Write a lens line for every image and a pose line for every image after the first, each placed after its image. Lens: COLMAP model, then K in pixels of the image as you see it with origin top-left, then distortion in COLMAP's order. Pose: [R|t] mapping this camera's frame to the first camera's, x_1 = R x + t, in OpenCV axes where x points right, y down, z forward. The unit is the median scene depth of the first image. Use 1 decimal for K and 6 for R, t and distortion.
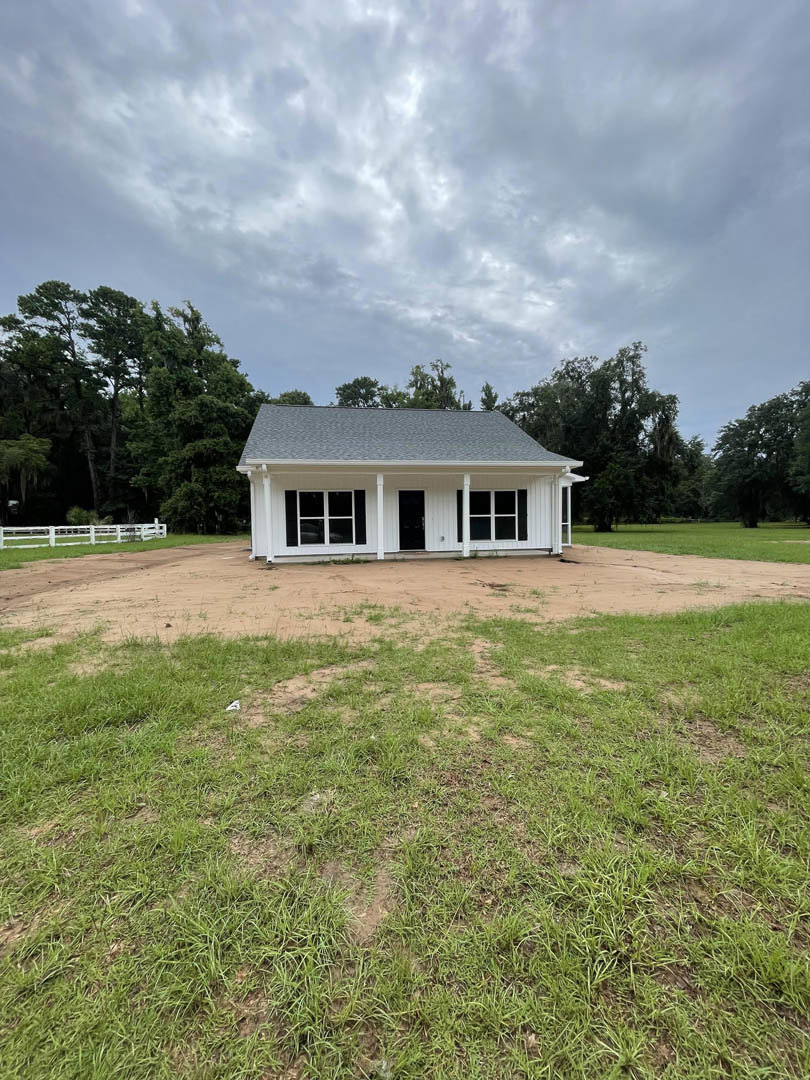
lens RADIAL K [[437.8, 0, 402.8], [0, 437.8, 532.2], [0, 0, 1]] dist [-0.001730, -0.000368]
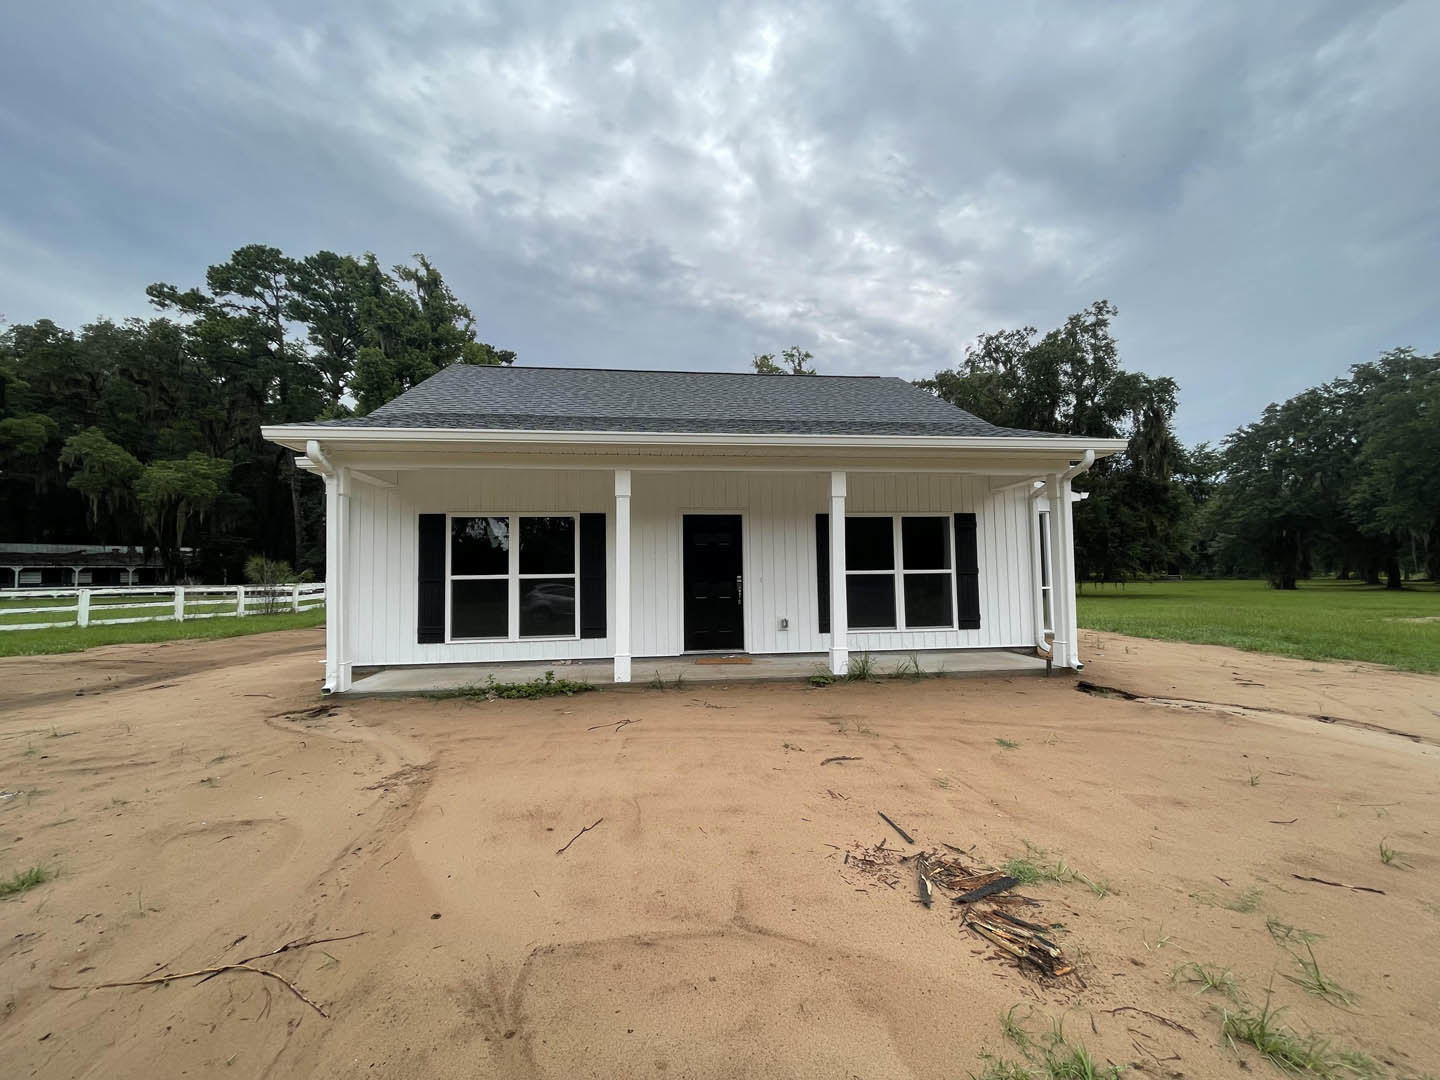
lens RADIAL K [[578.1, 0, 717.7], [0, 578.1, 545.0], [0, 0, 1]] dist [-0.000377, -0.003220]
pose [[0.998022, -0.002347, -0.062828, 0.021593], [-0.002657, 0.996835, -0.079448, -0.006423], [0.062816, 0.079458, 0.994857, 0.145672]]
